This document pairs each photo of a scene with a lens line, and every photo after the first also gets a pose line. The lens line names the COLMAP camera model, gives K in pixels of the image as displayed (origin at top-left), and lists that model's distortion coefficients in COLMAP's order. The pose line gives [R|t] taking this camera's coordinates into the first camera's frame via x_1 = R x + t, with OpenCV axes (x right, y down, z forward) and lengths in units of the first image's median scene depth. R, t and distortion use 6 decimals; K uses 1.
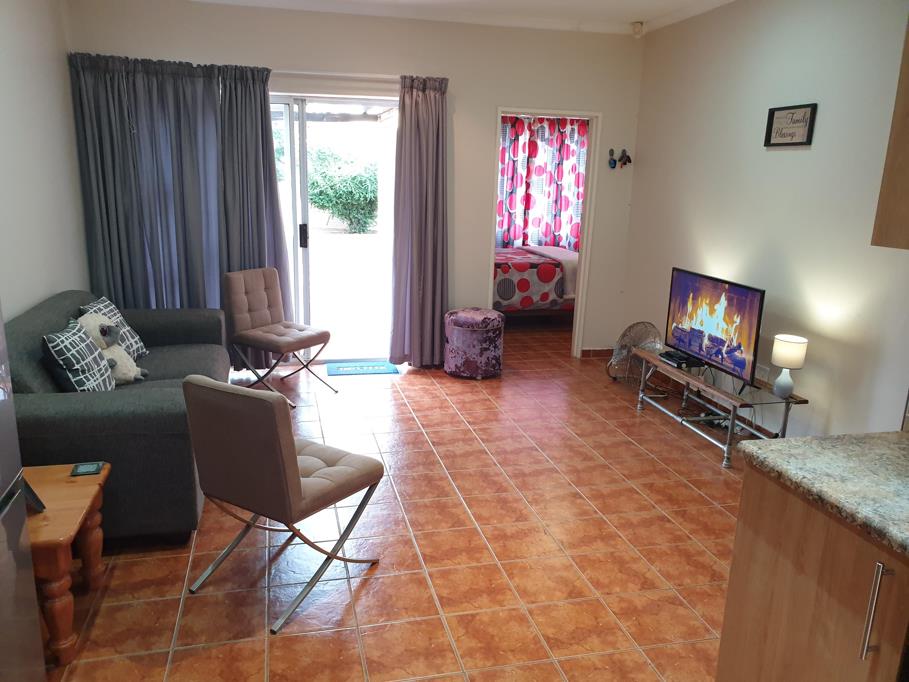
lens RADIAL K [[704.3, 0, 454.5], [0, 704.3, 343.2], [0, 0, 1]] dist [0.025351, 0.000225]
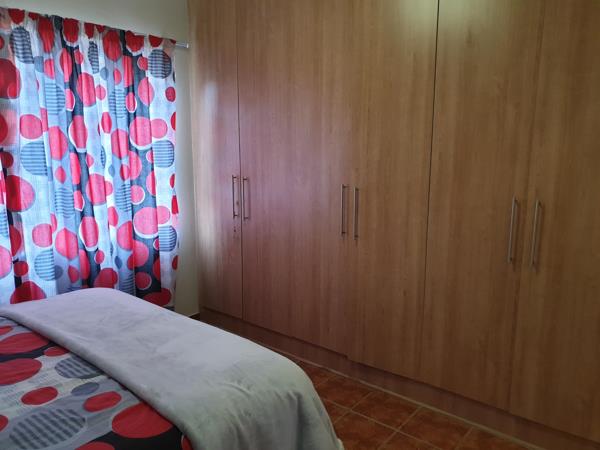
lens RADIAL K [[464.9, 0, 300.8], [0, 464.9, 224.9], [0, 0, 1]] dist [0.025351, 0.000225]
pose [[0.804067, -0.131657, 0.579778, 0.075092], [0.173789, 0.984629, -0.017429, -0.143721], [-0.568572, 0.114773, 0.814588, 0.652996]]
